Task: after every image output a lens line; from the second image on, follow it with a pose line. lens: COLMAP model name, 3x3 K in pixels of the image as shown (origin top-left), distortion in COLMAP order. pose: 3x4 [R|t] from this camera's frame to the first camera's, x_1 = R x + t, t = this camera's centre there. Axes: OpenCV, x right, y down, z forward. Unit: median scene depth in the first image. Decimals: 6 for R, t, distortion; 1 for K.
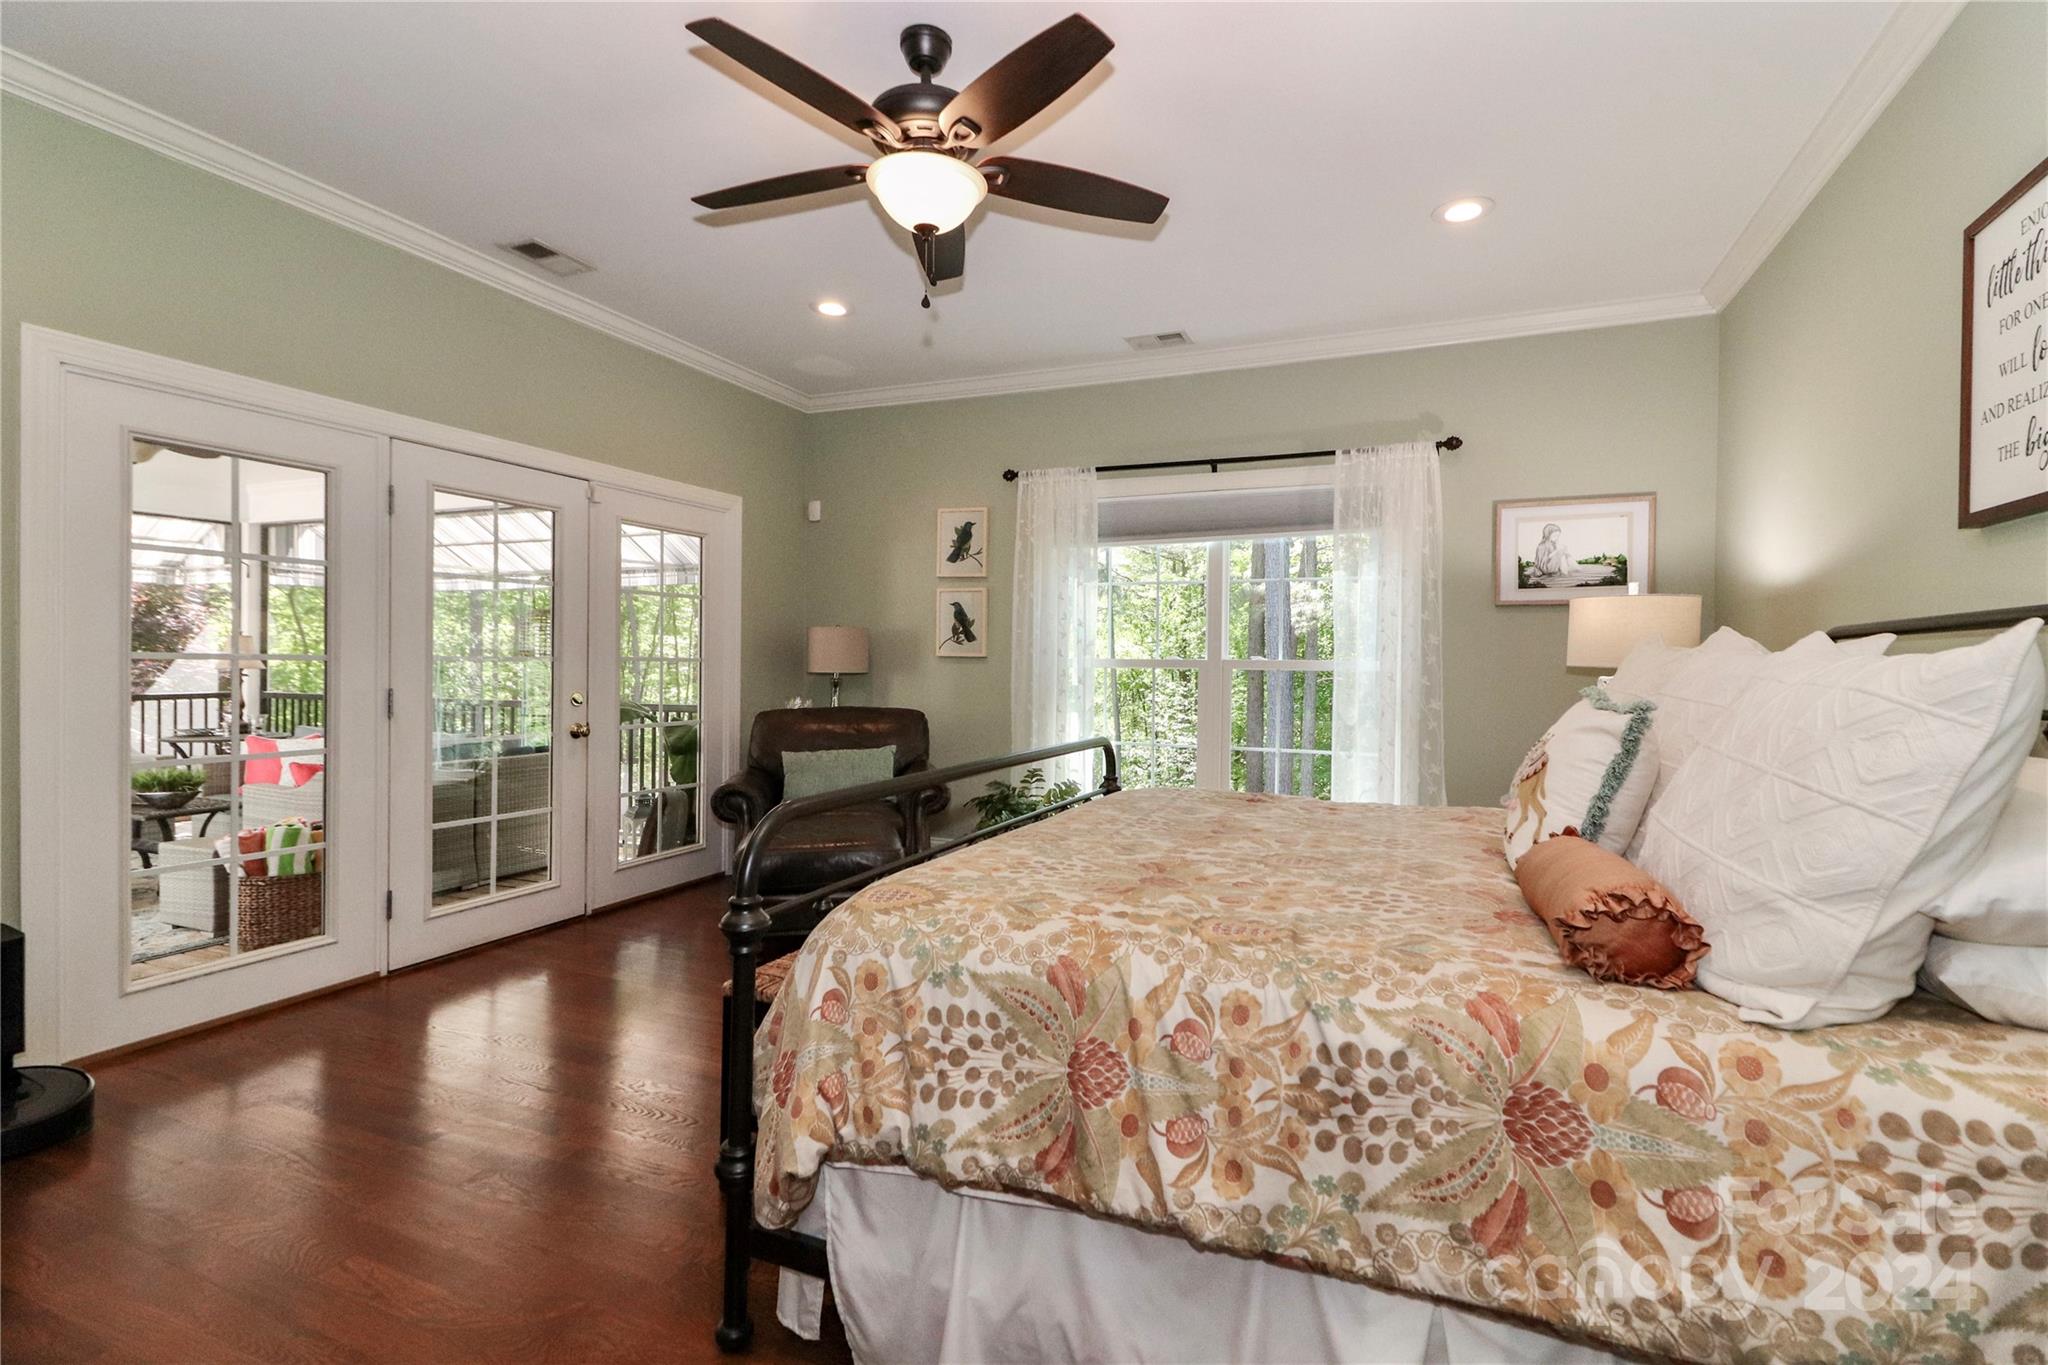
lens RADIAL K [[961.4, 0, 1029.9], [0, 961.4, 674.1], [0, 0, 1]] dist [0.009785, -0.009801]
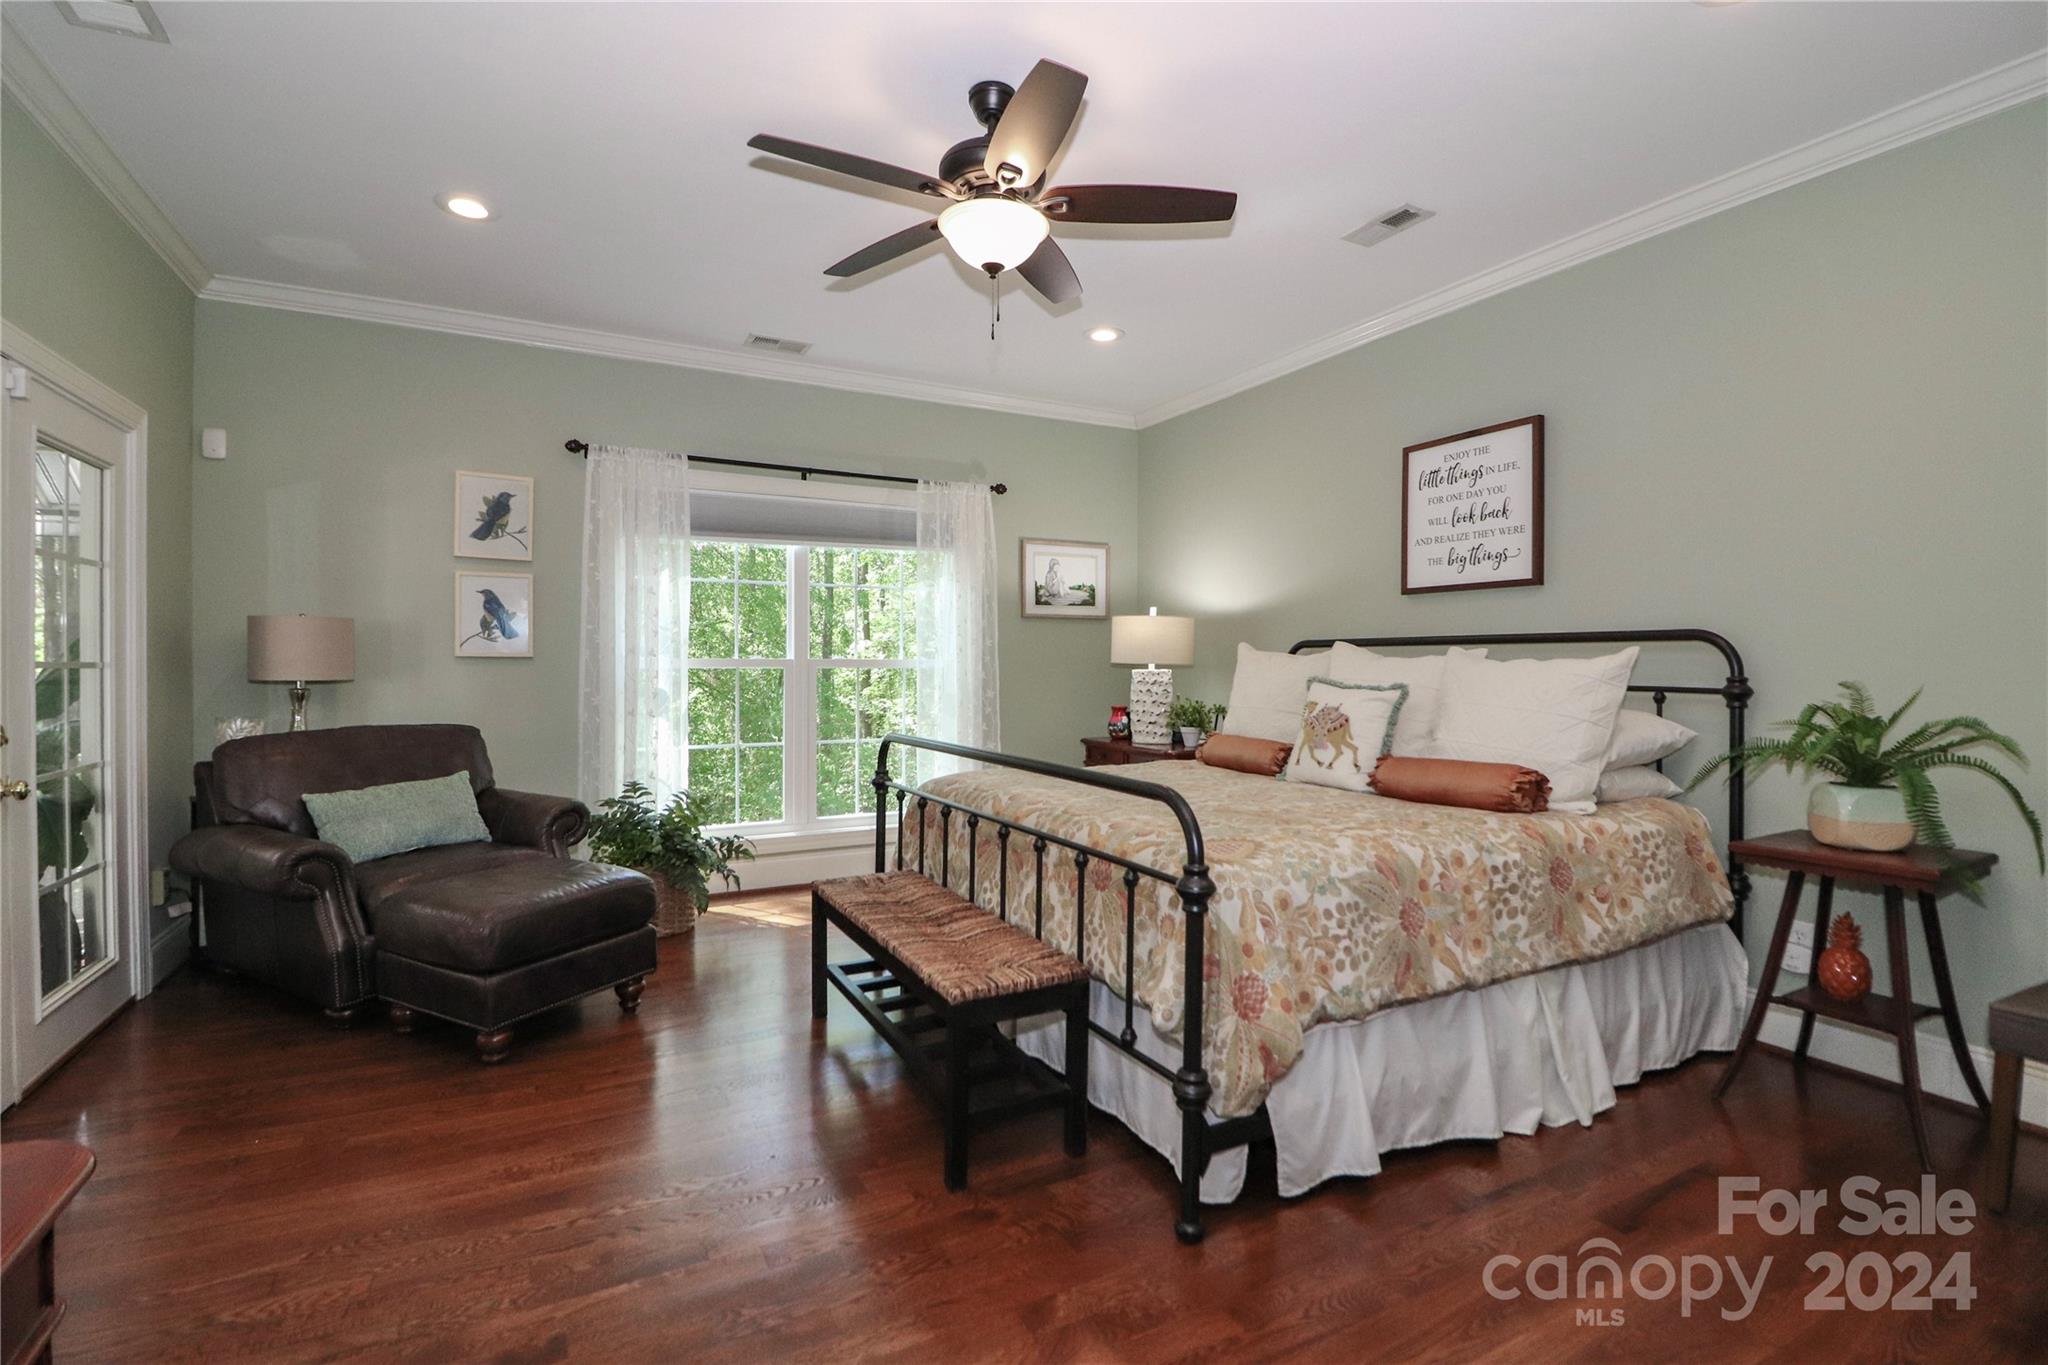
lens RADIAL K [[961.4, 0, 1060.0], [0, 961.4, 676.6], [0, 0, 1]] dist [0.009785, -0.009801]
pose [[0.611365, -0.021889, 0.791046, -0.757296], [0.014397, 0.999760, 0.016538, -0.015150], [-0.791218, 0.001278, 0.611533, 0.224629]]
